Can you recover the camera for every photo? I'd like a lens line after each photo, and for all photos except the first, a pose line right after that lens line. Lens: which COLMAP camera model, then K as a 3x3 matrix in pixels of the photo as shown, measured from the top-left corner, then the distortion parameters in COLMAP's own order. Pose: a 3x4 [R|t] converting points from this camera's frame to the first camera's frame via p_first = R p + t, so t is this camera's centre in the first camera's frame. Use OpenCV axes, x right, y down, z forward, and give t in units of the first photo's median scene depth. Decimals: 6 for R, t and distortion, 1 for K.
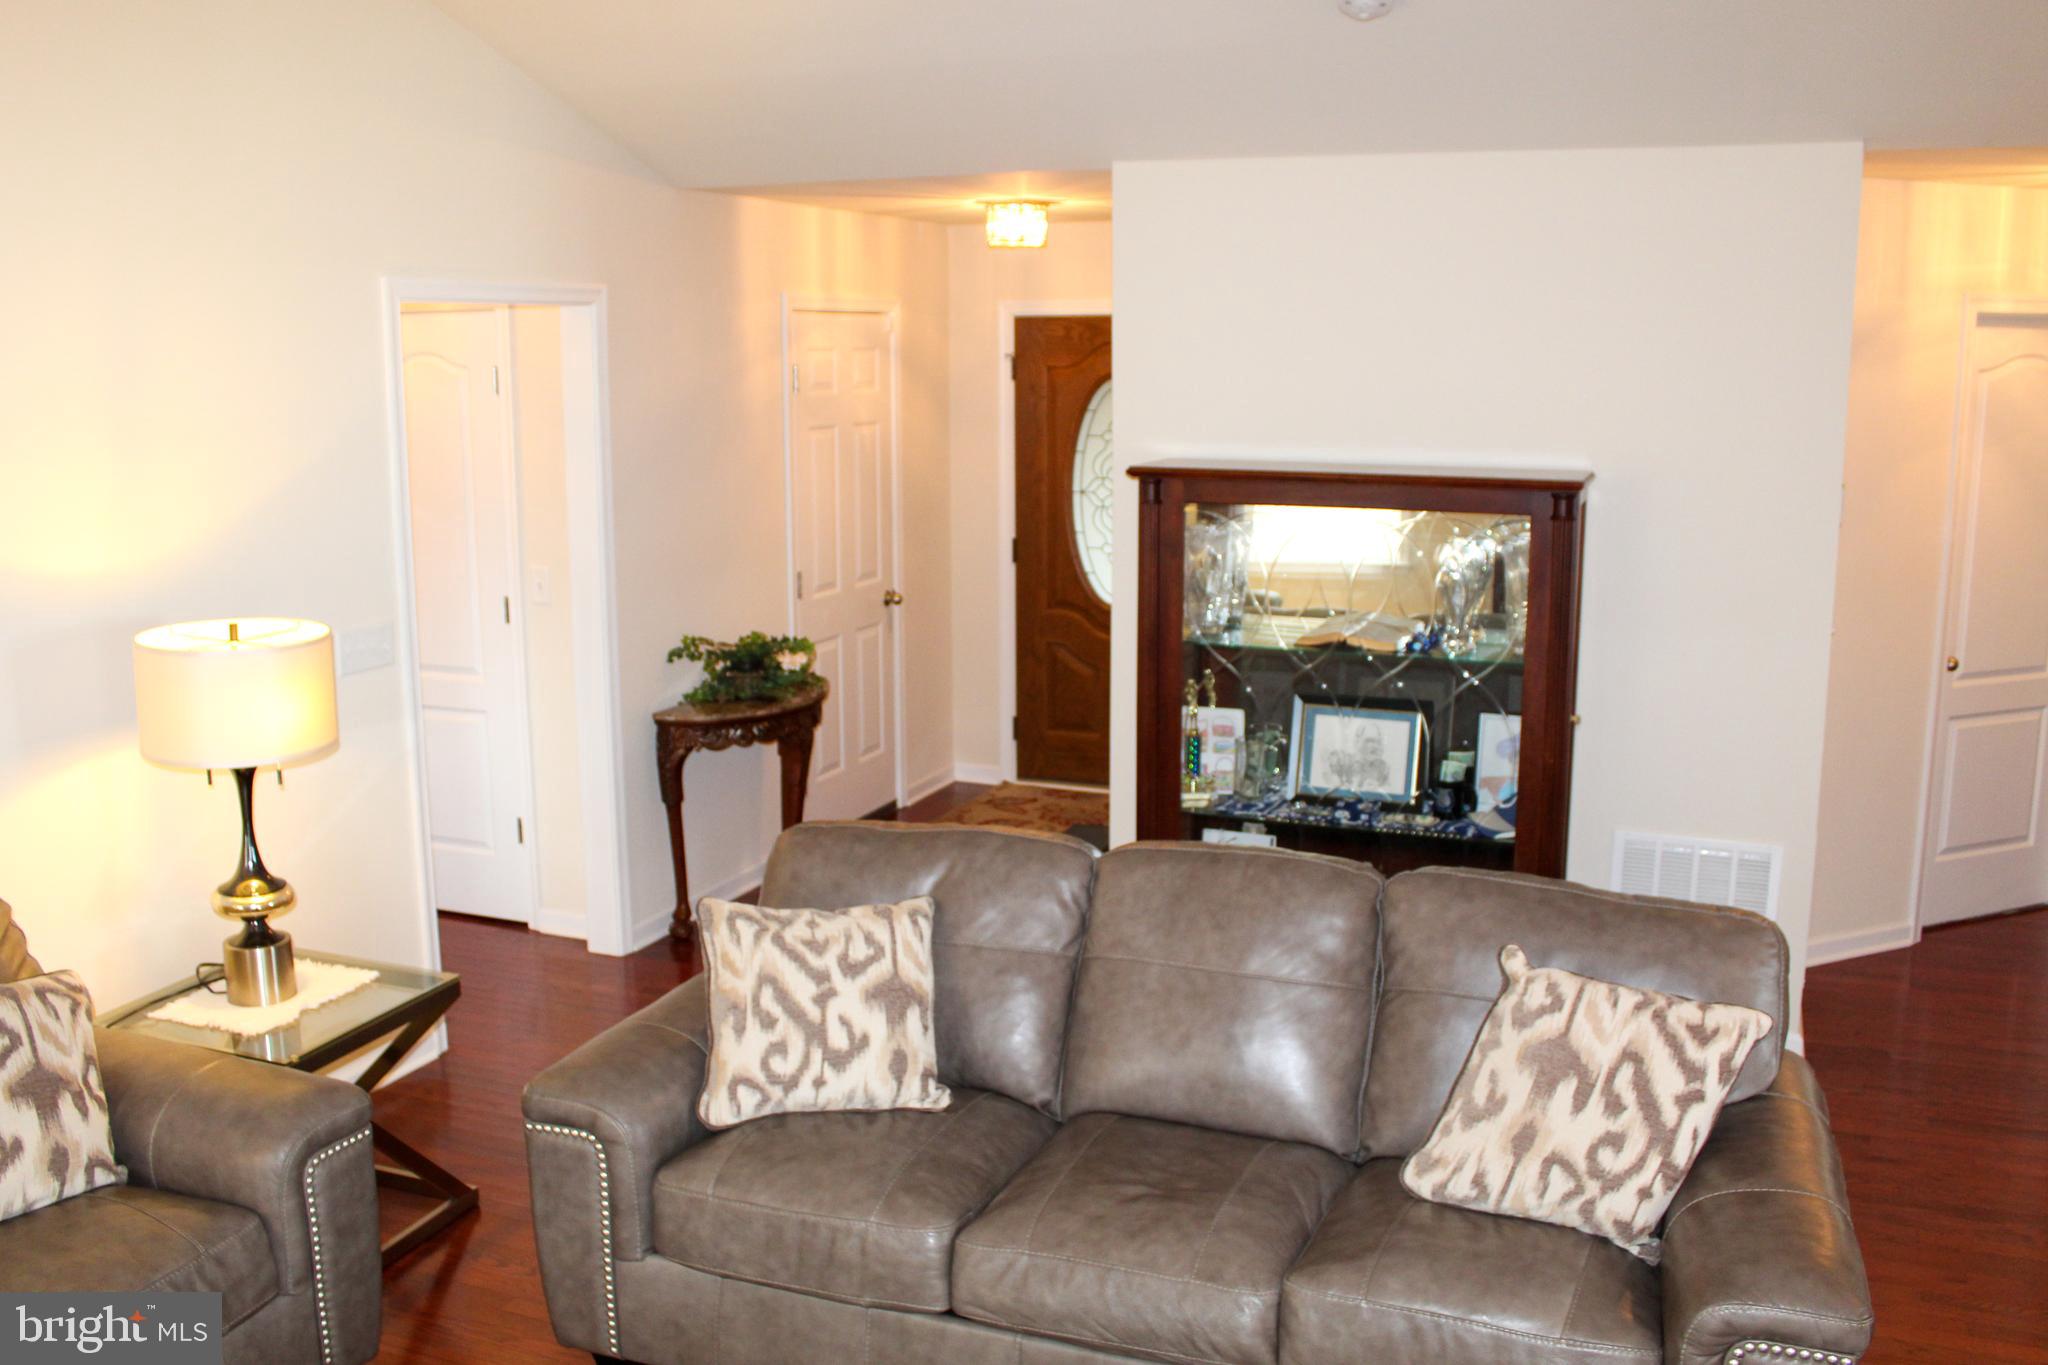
lens RADIAL K [[1868.1, 0, 1024.0], [0, 1868.1, 682.5], [0, 0, 1]] dist [-0.163658, 0.142631]
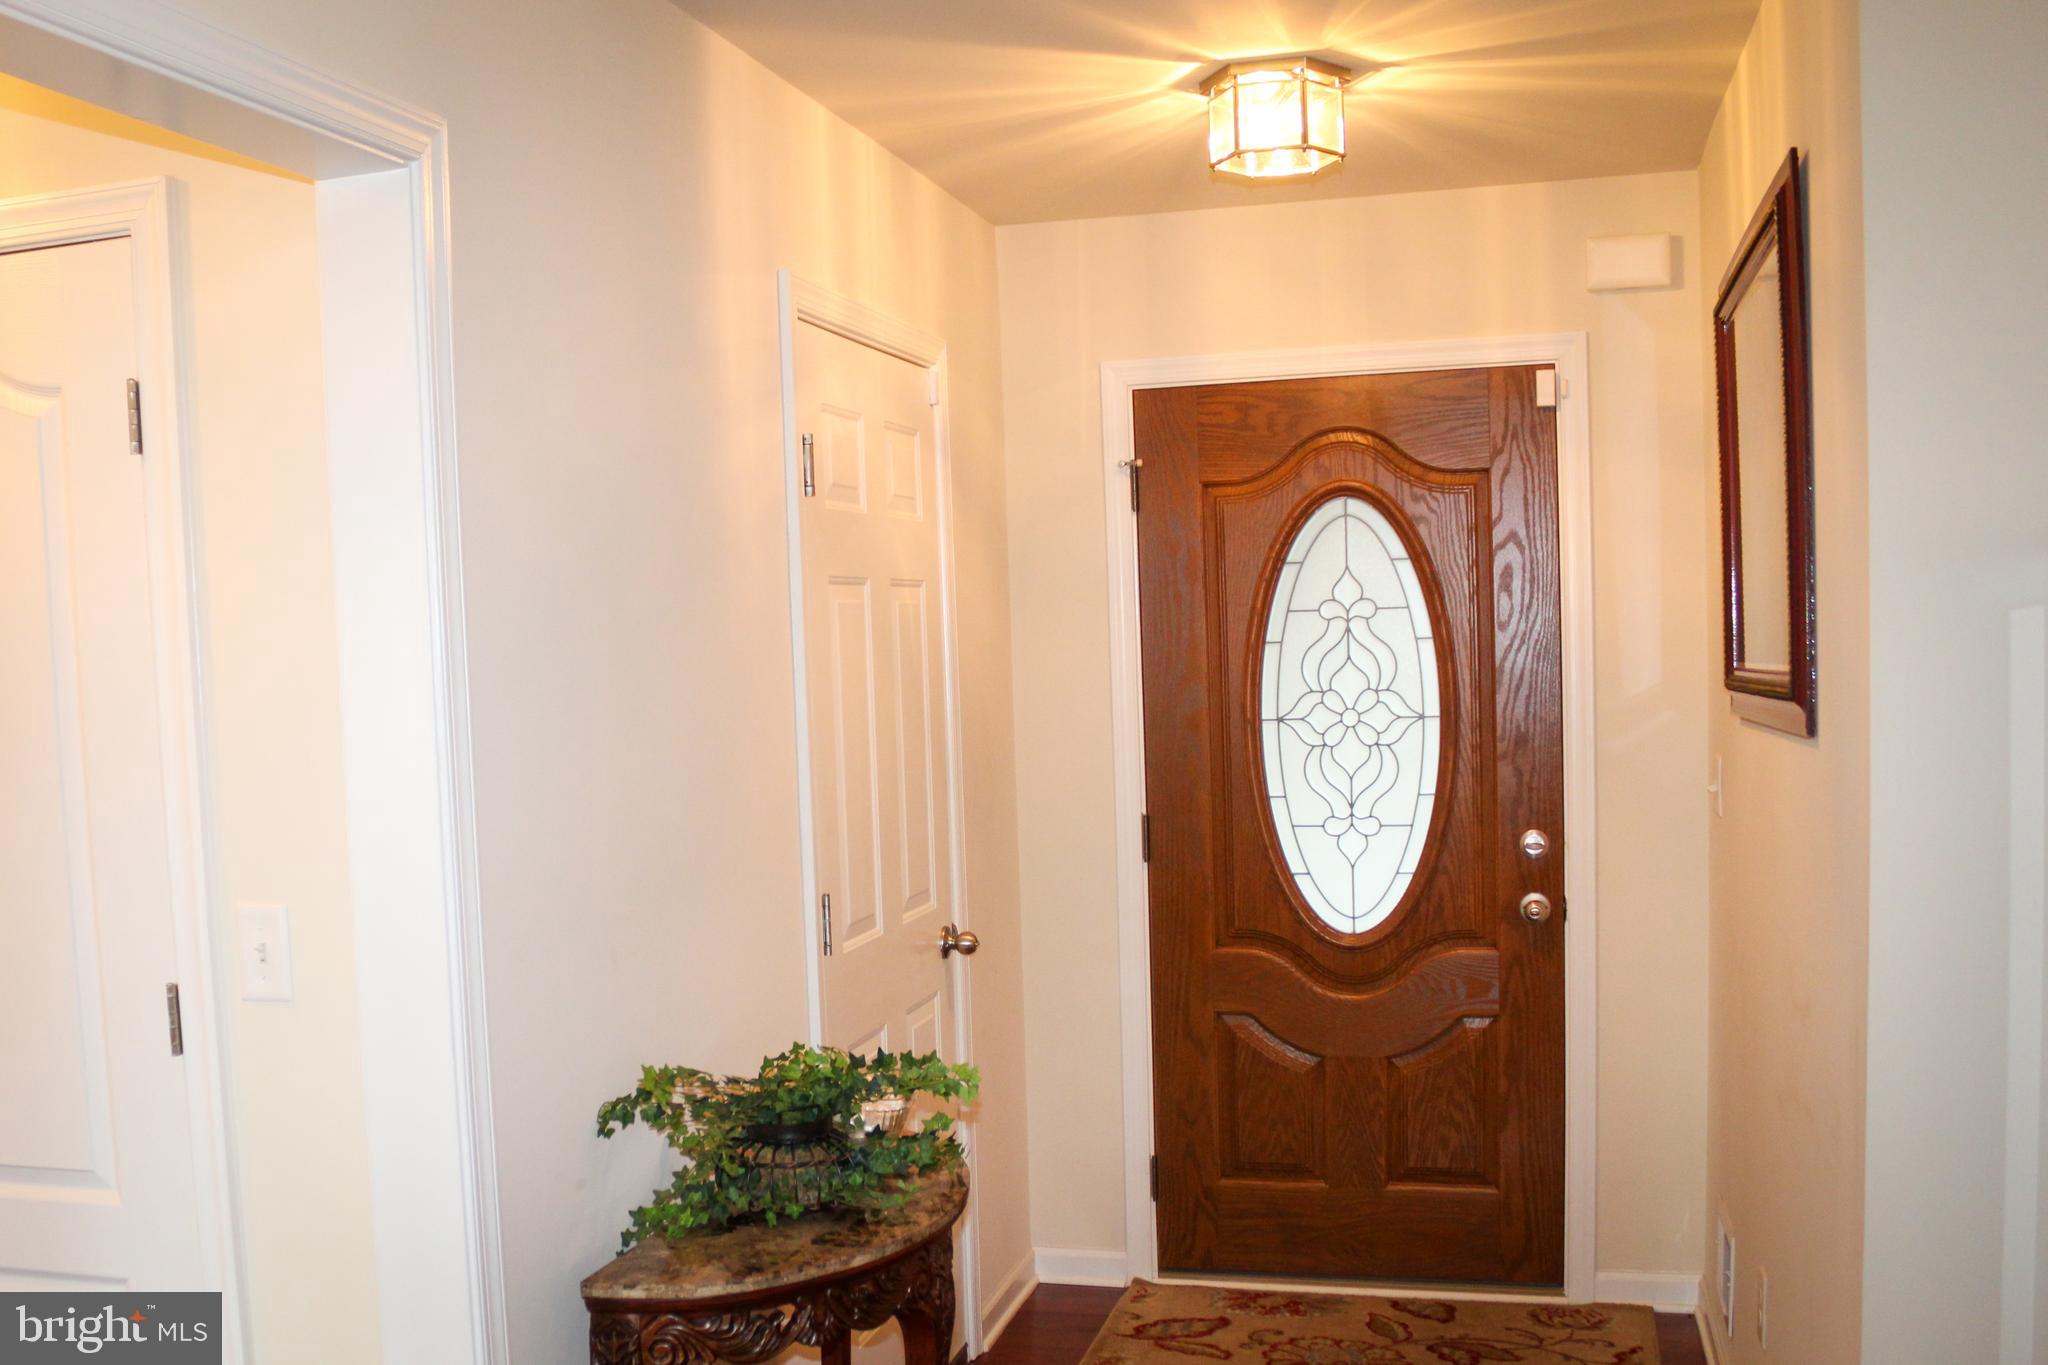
lens RADIAL K [[2102.3, 0, 851.0], [0, 2102.3, 799.3], [0, 0, 1]] dist [-0.123057, 0.029038]
pose [[0.996716, -0.039170, 0.070873, -0.198395], [0.046233, 0.993818, -0.100941, -0.040577], [-0.066481, 0.103886, 0.992365, 0.657040]]
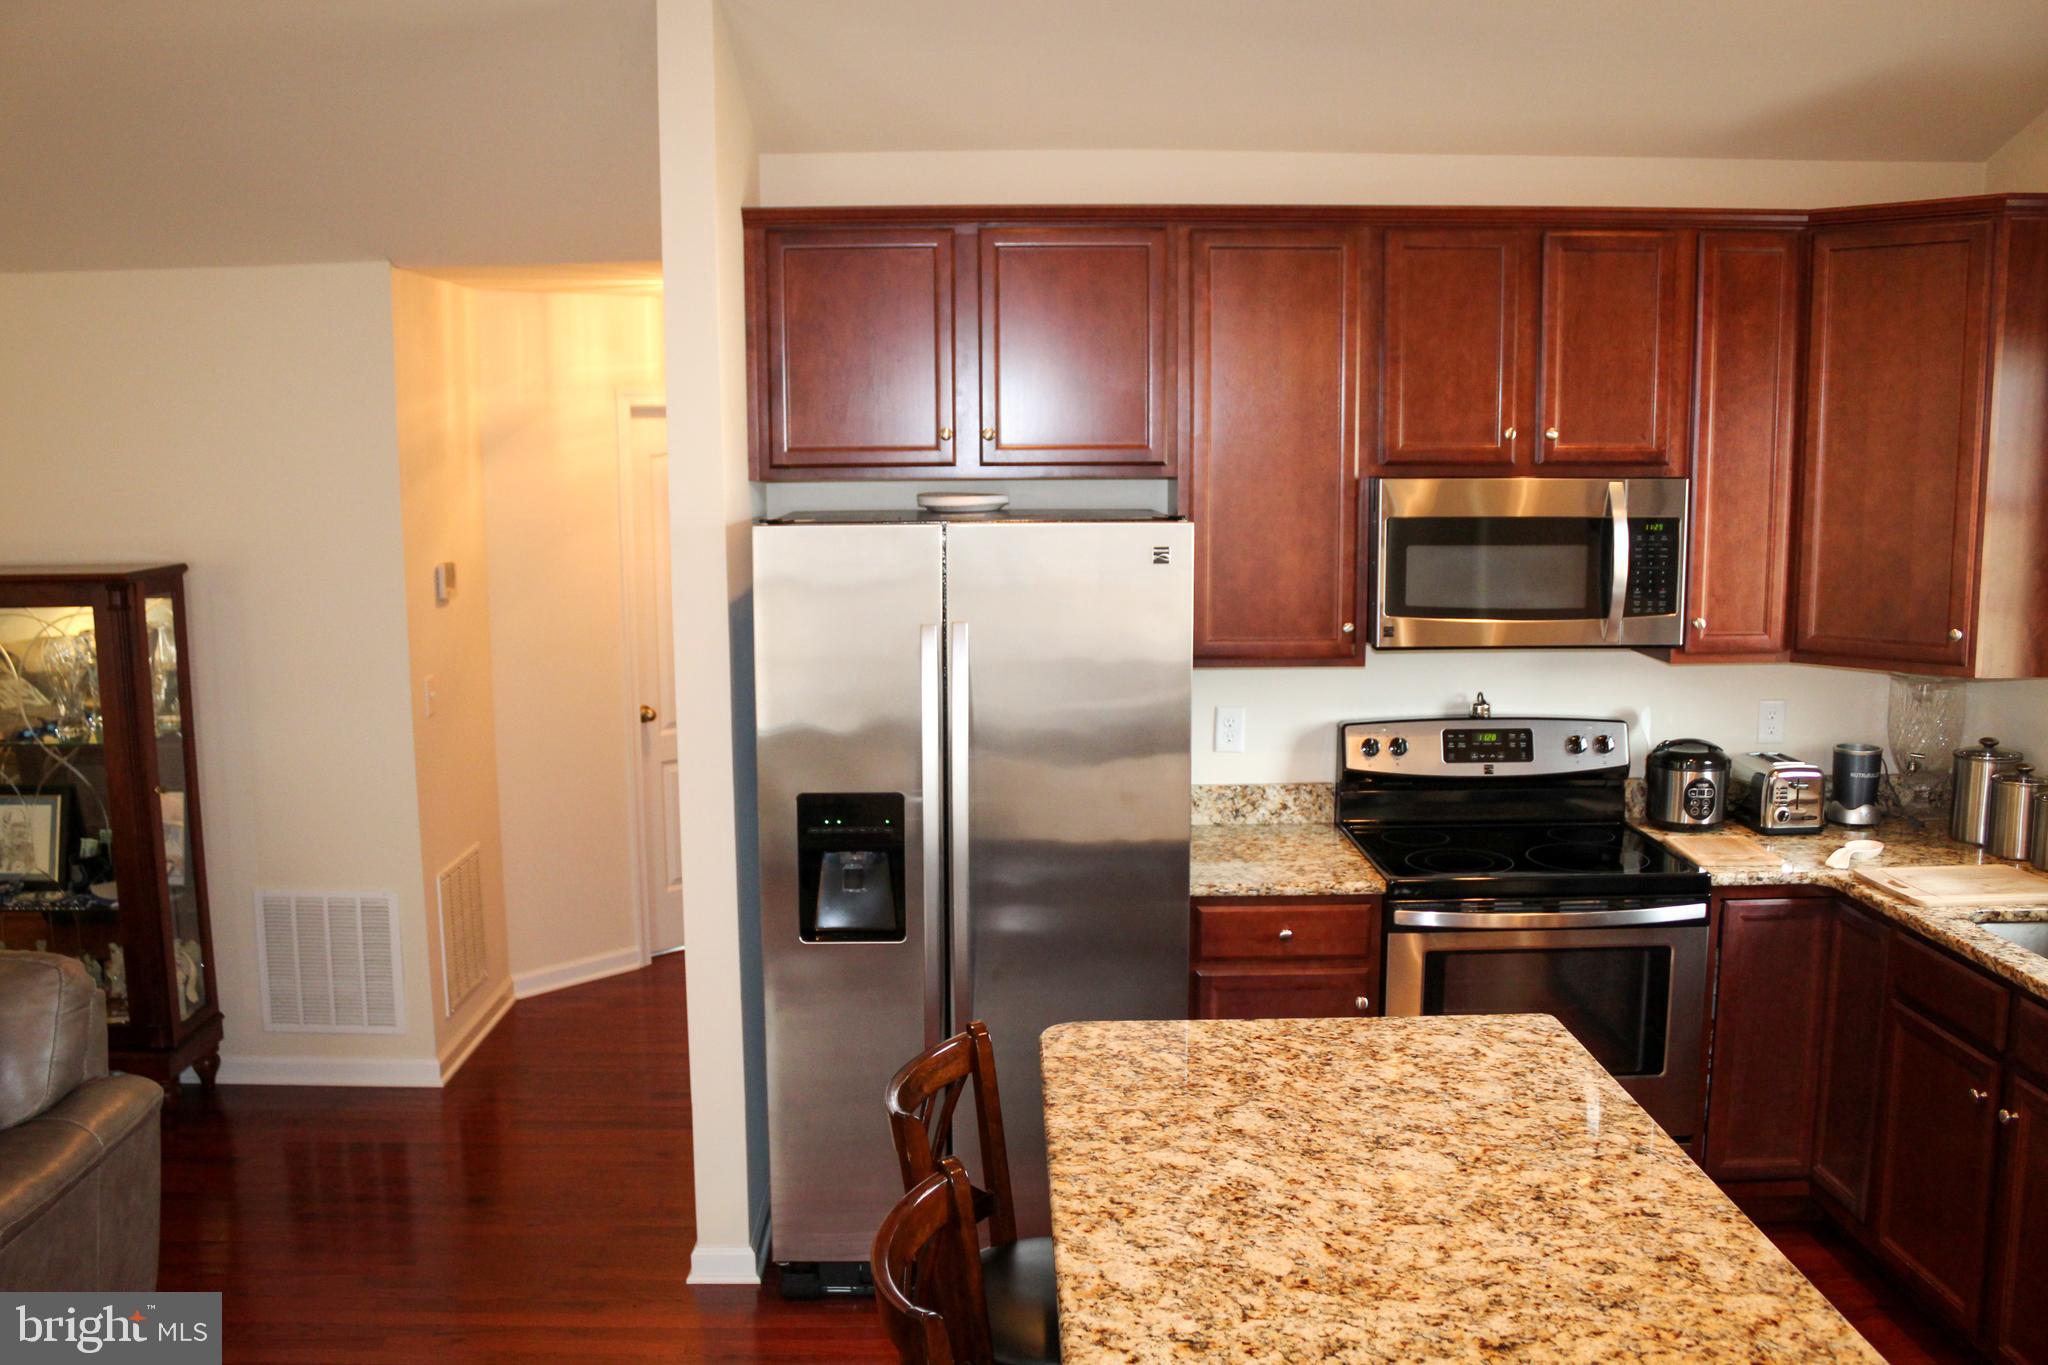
lens RADIAL K [[1795.0, 0, 1024.0], [0, 1795.0, 682.5], [0, 0, 1]] dist [-0.181703, 0.190707]
pose [[0.920055, -0.057093, 0.387608, 0.349461], [0.074984, 0.996697, -0.031179, 0.024700], [-0.384548, 0.057751, 0.921297, -0.133888]]
